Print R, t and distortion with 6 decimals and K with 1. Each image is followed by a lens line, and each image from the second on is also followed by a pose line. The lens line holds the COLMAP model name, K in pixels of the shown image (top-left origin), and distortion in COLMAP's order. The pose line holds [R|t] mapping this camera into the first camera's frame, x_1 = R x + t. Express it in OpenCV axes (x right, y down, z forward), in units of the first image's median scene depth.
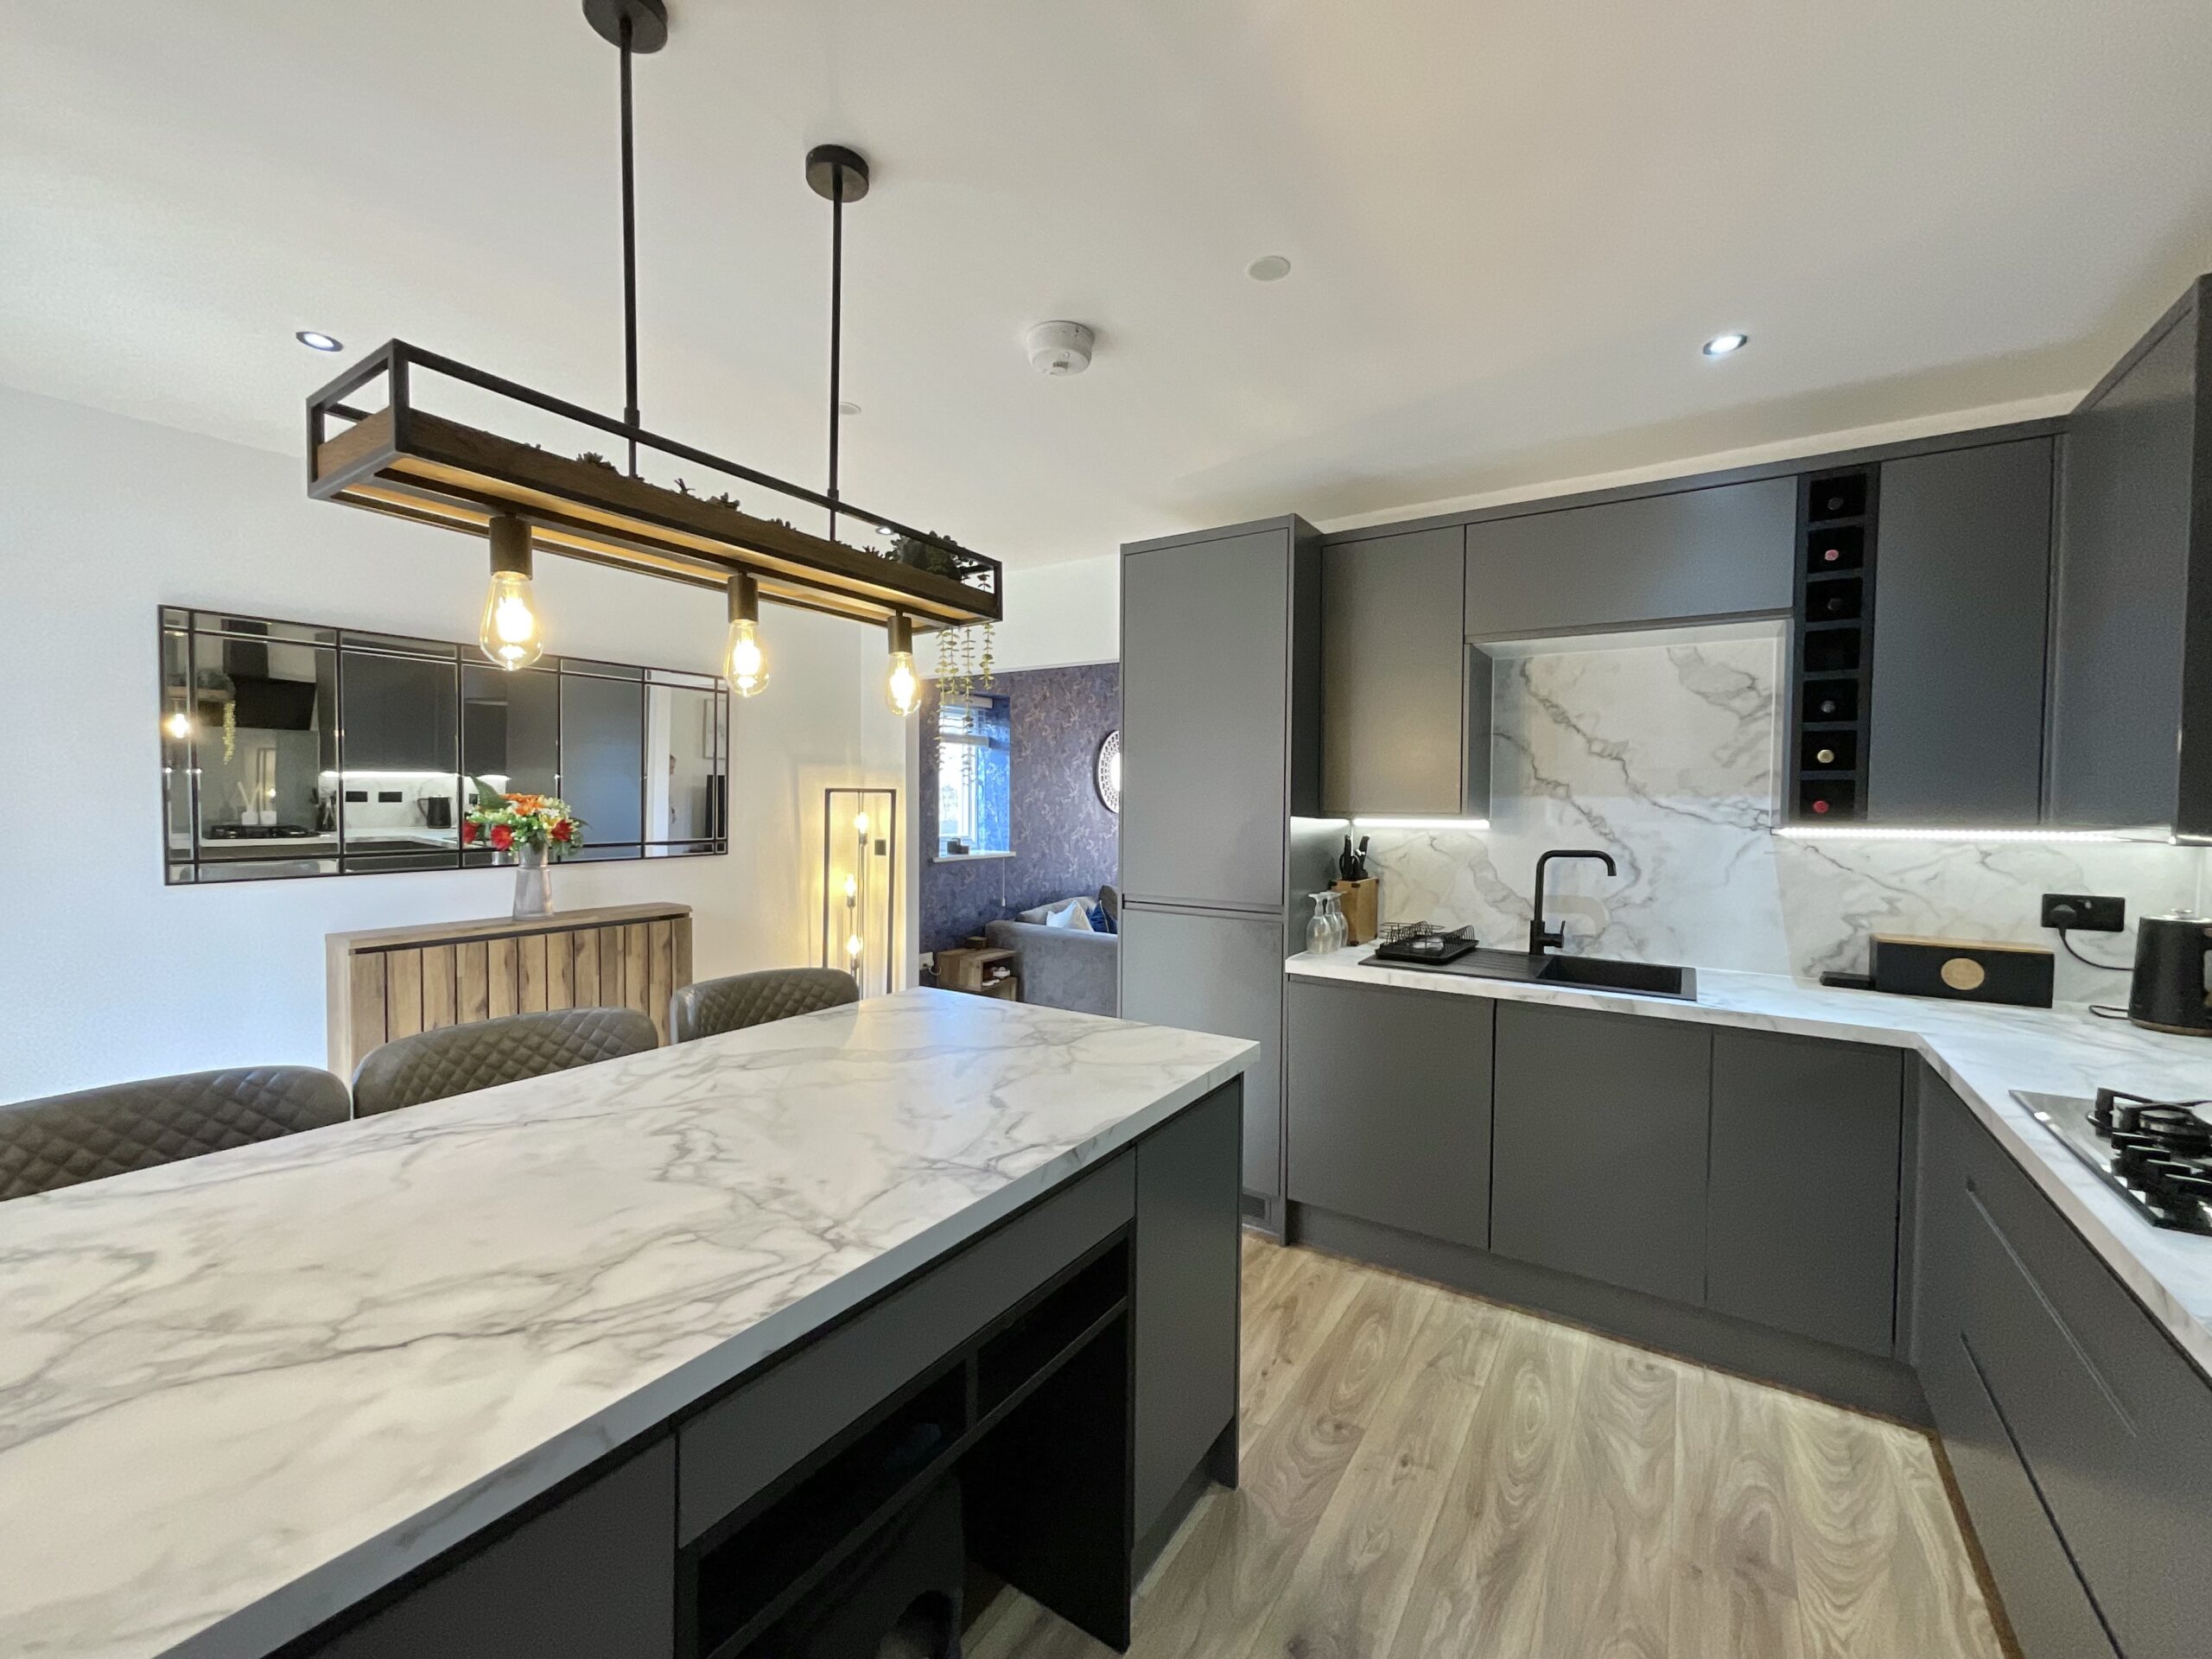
lens RADIAL K [[893.0, 0, 1104.2], [0, 893.0, 830.3], [0, 0, 1]] dist [0.008497, -0.006142]
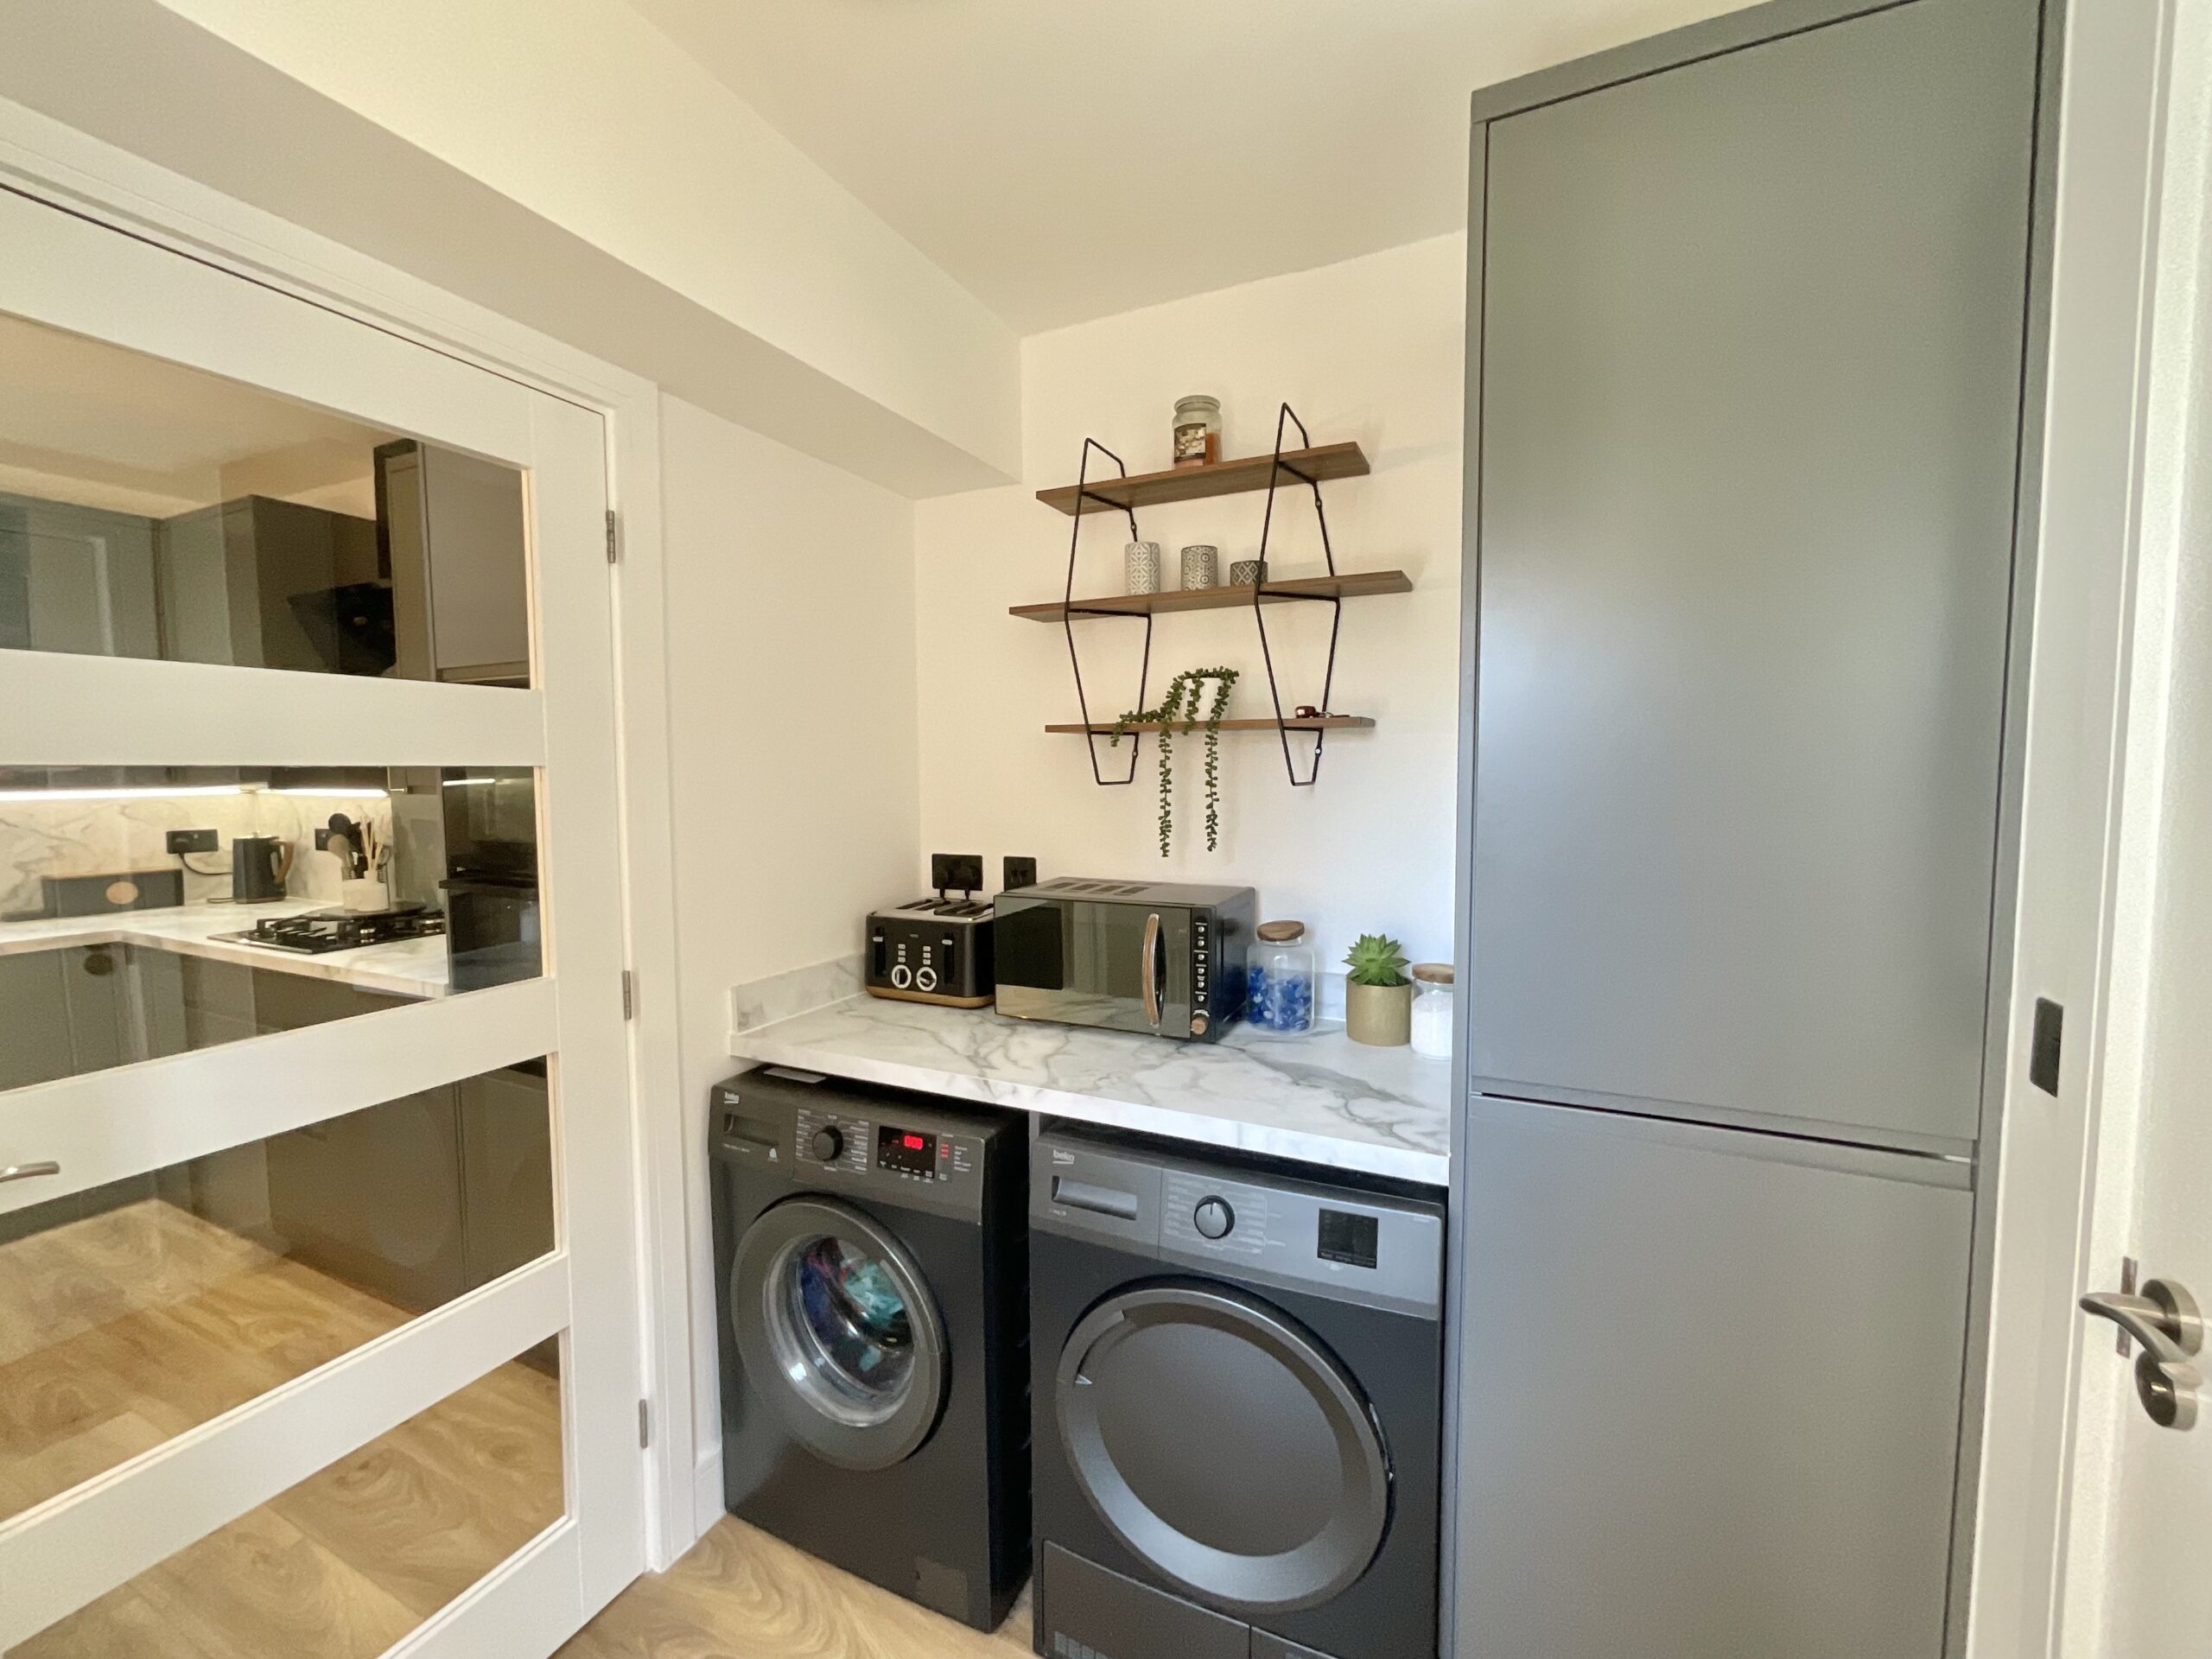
lens RADIAL K [[893.0, 0, 1104.2], [0, 893.0, 830.3], [0, 0, 1]] dist [0.008497, -0.006142]
pose [[-0.129701, -0.081066, 0.988234, -0.622644], [0.037697, 0.995529, 0.086611, -0.001094], [-0.990836, 0.048487, -0.126065, -0.356536]]
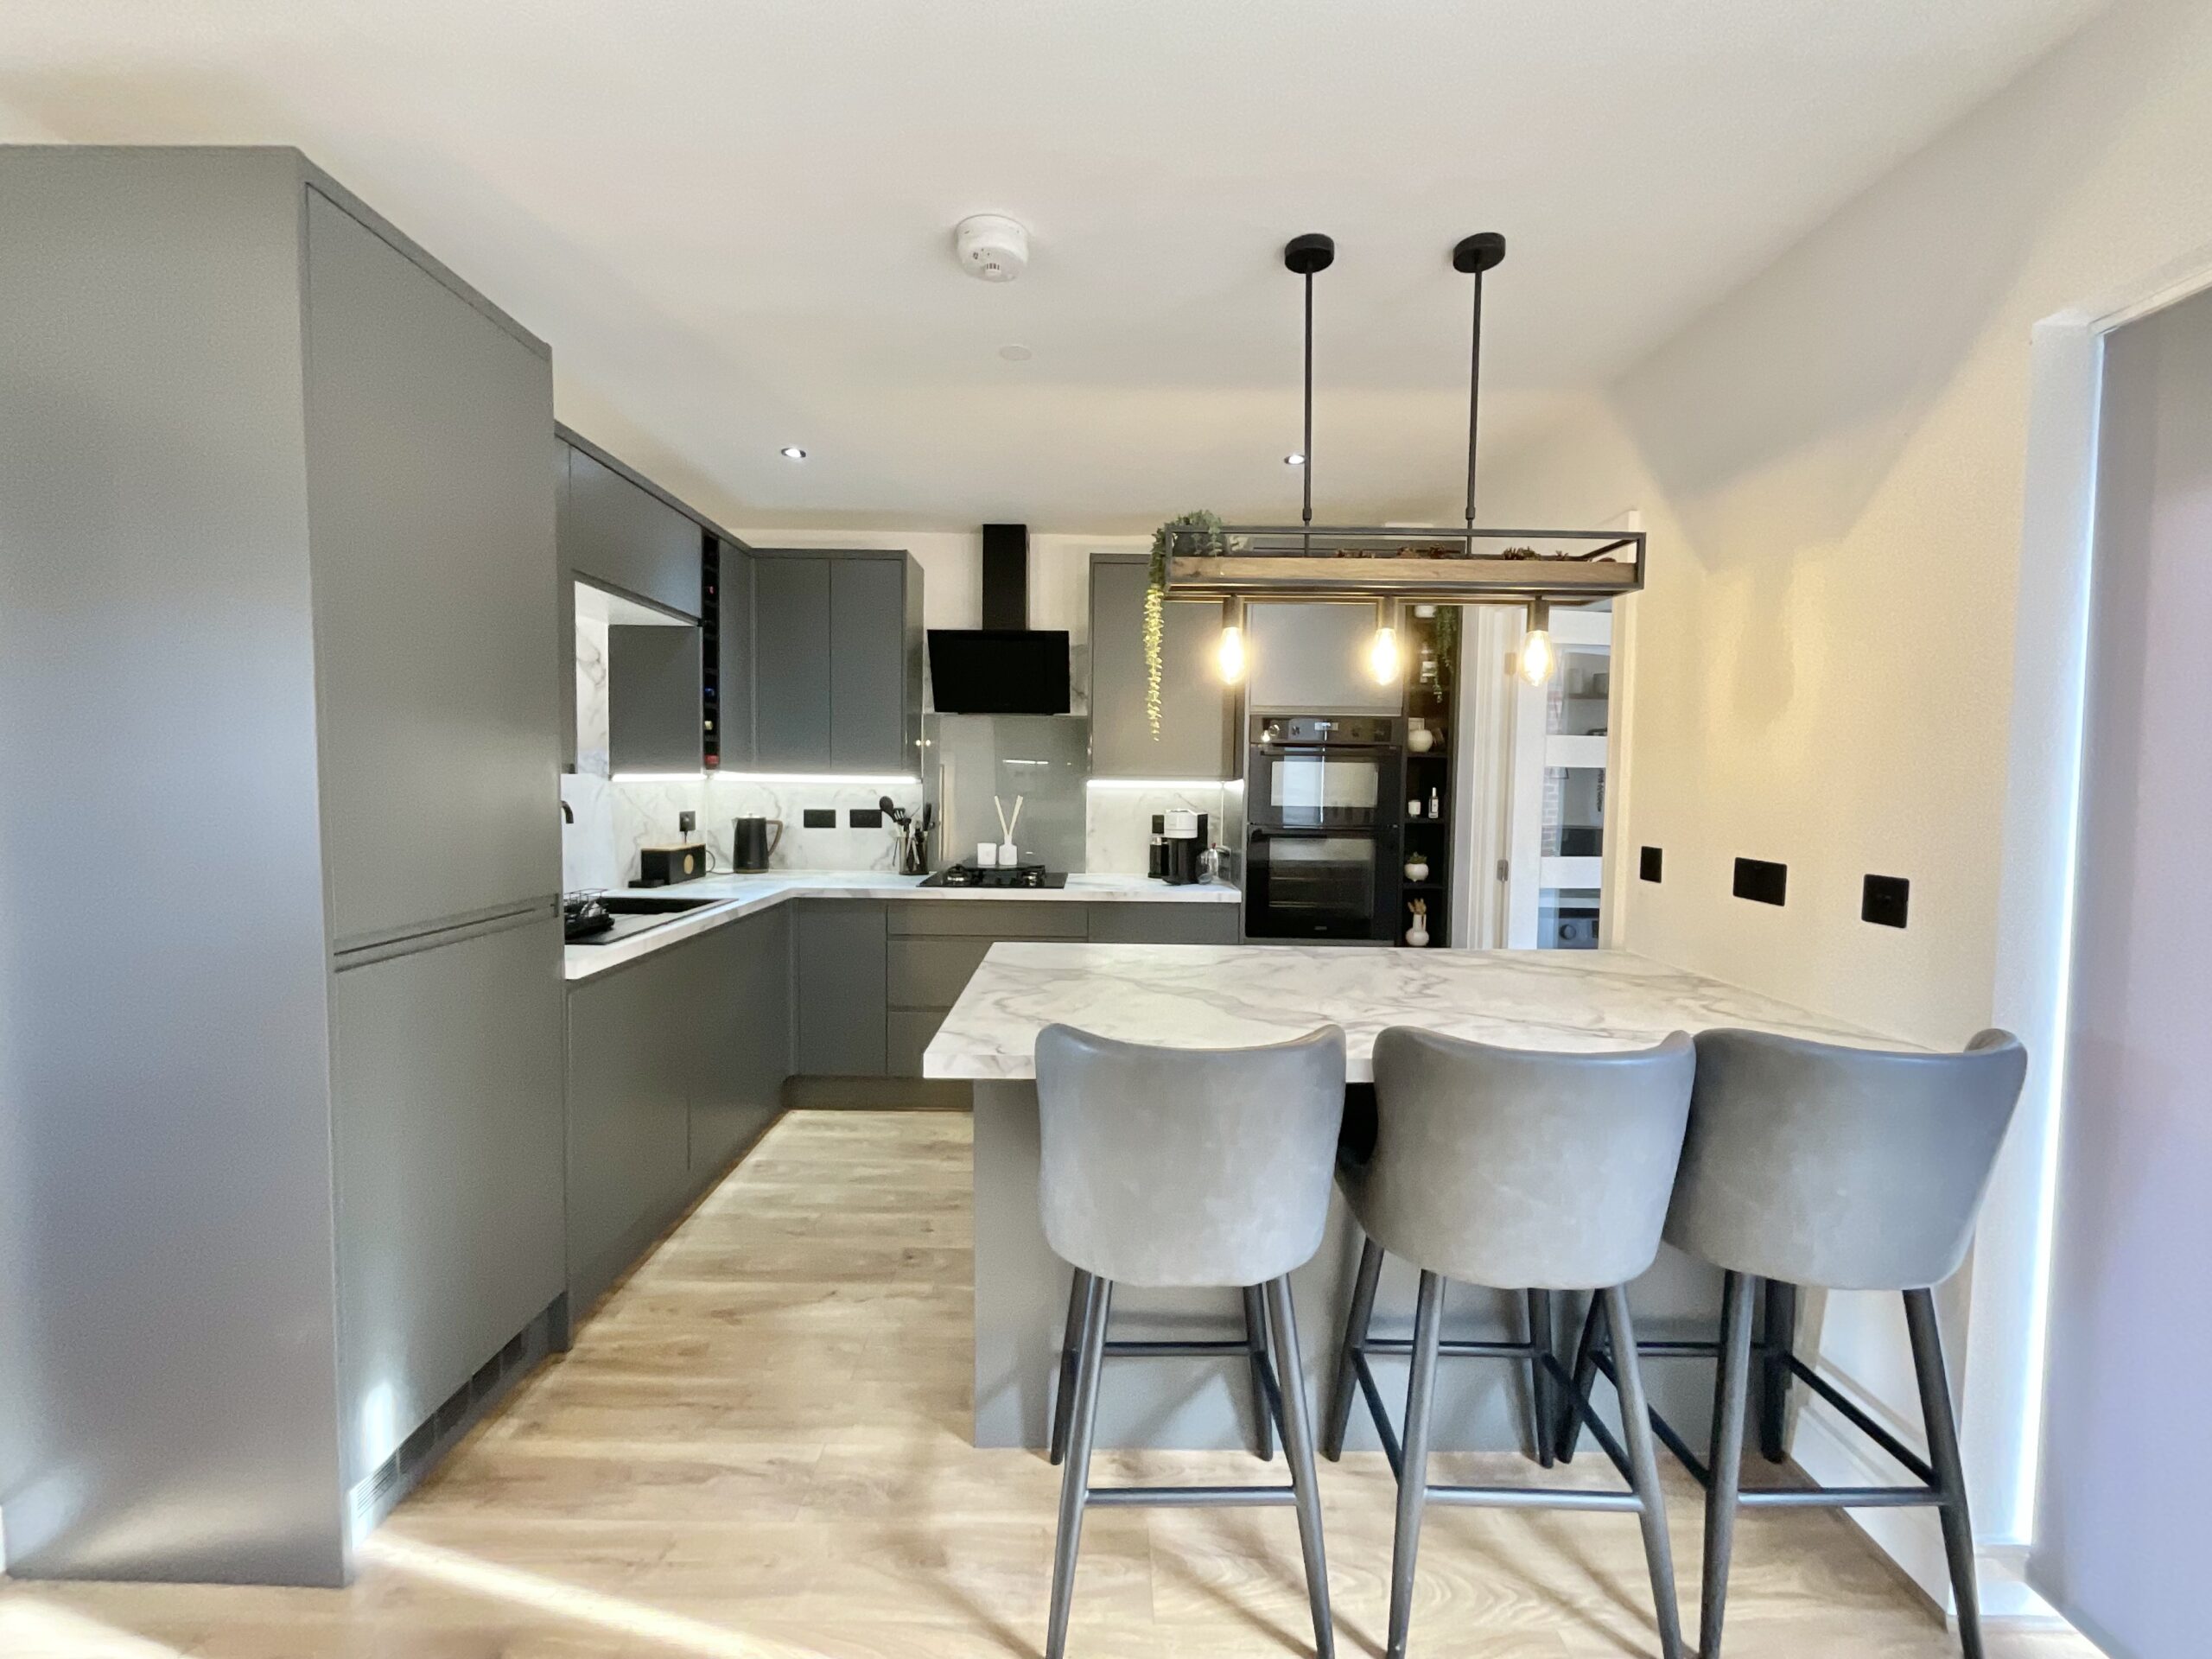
lens RADIAL K [[897.2, 0, 1096.8], [0, 897.2, 829.2], [0, 0, 1]] dist [-0.000024, -0.000062]
pose [[-0.542974, -0.062167, 0.837445, -0.778096], [0.012411, 0.996553, 0.082025, -0.025255], [-0.839658, 0.054931, -0.540331, 1.241600]]
